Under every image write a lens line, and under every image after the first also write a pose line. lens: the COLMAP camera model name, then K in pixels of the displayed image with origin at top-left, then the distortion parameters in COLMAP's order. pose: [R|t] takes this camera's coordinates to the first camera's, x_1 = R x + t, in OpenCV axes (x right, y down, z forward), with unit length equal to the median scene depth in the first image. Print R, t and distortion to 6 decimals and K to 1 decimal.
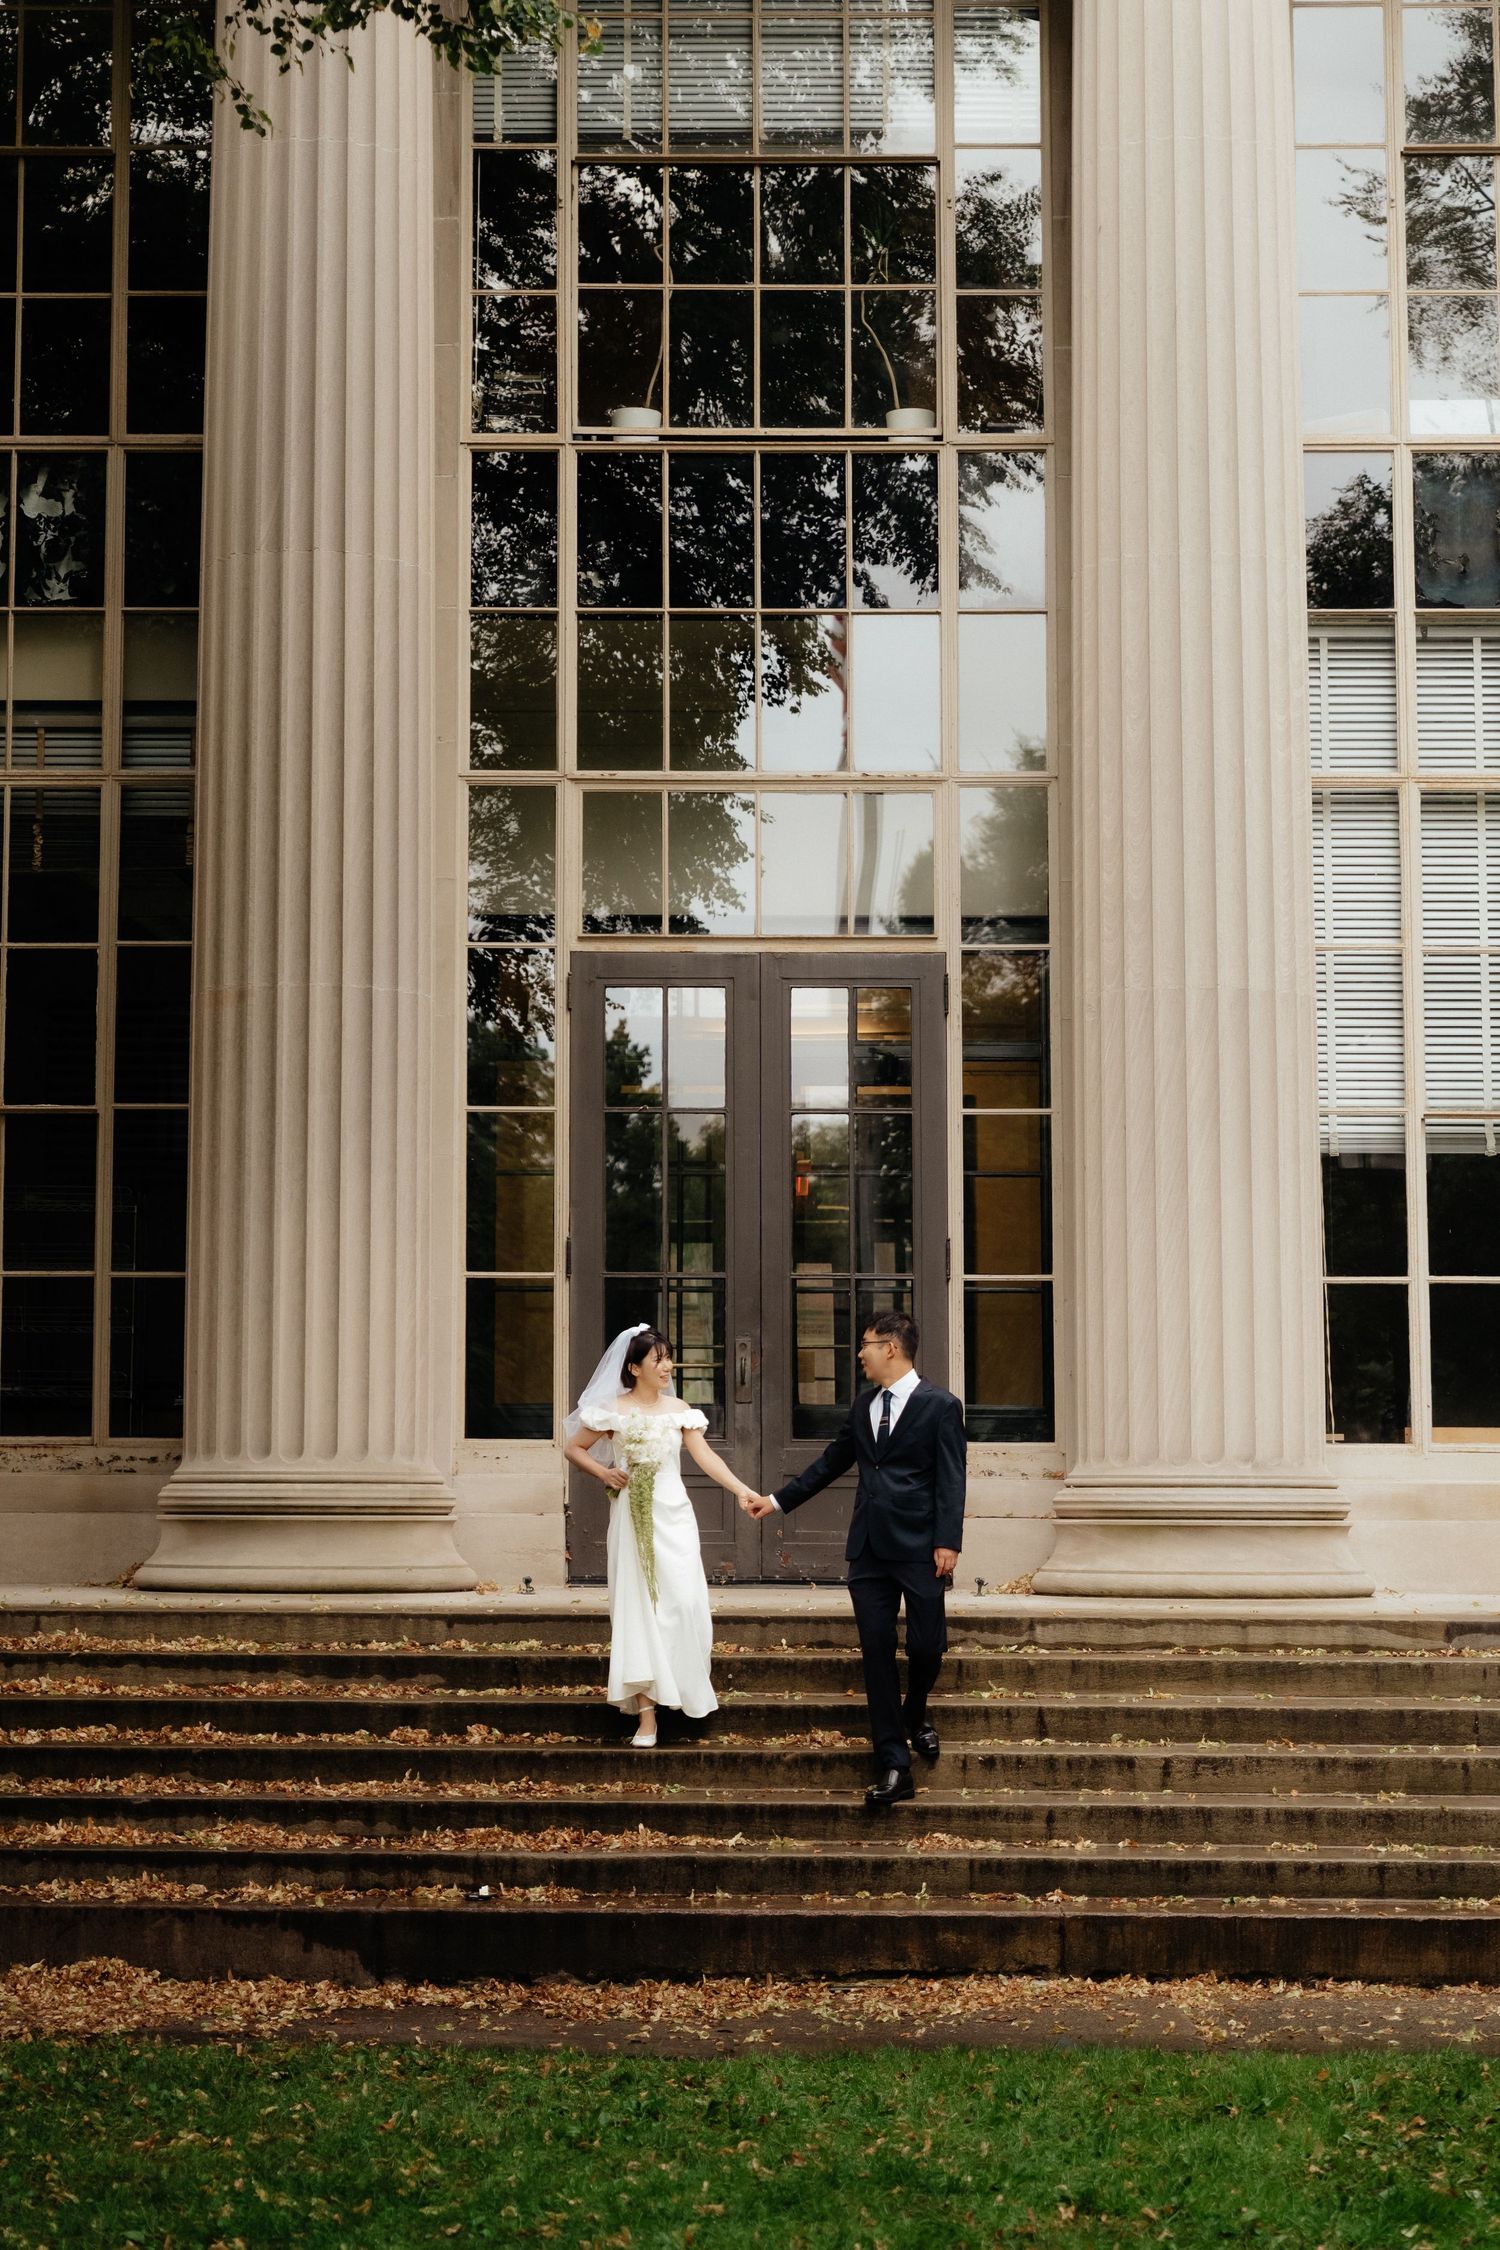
lens RADIAL K [[4029.3, 0, 528.3], [0, 4029.3, 789.8], [0, 0, 1]] dist [0.026034, 0.019241]
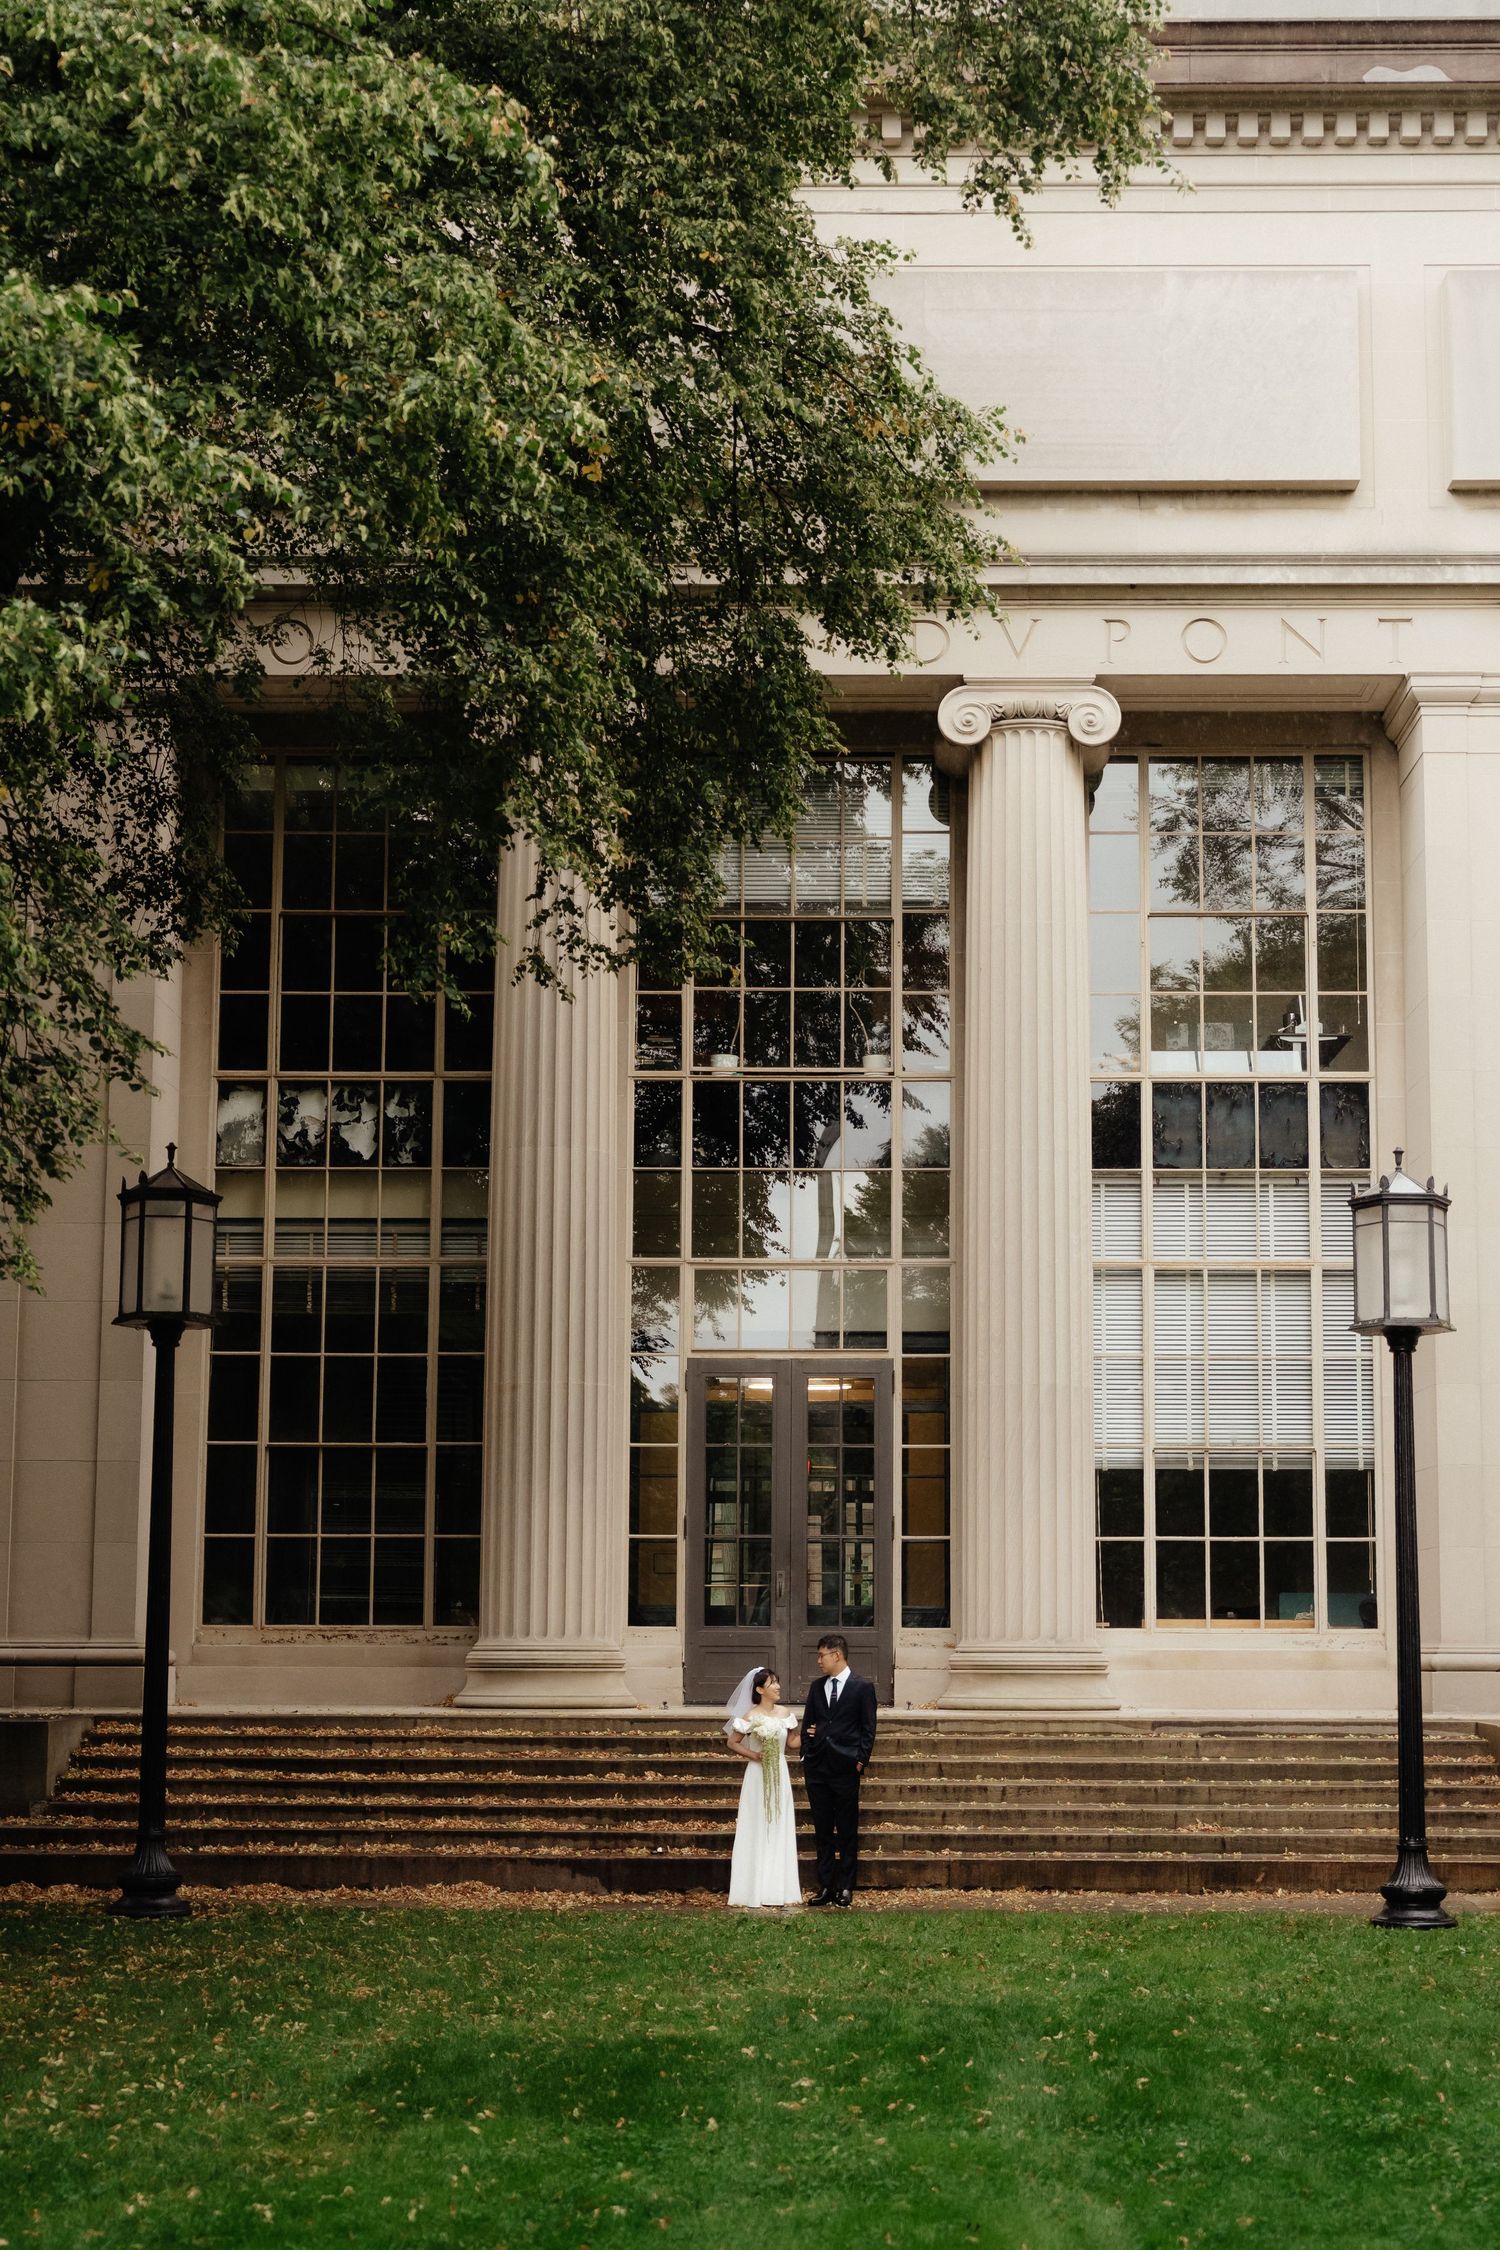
lens RADIAL K [[3848.8, 0, 750.0], [0, 3848.8, 1125.0], [0, 0, 1]] dist [0.027600, 0.117452]
pose [[0.997365, 0.007603, 0.072141, -0.097810], [-0.009139, 0.999738, 0.020978, -0.113700], [-0.071963, -0.021582, 0.997174, -0.814531]]
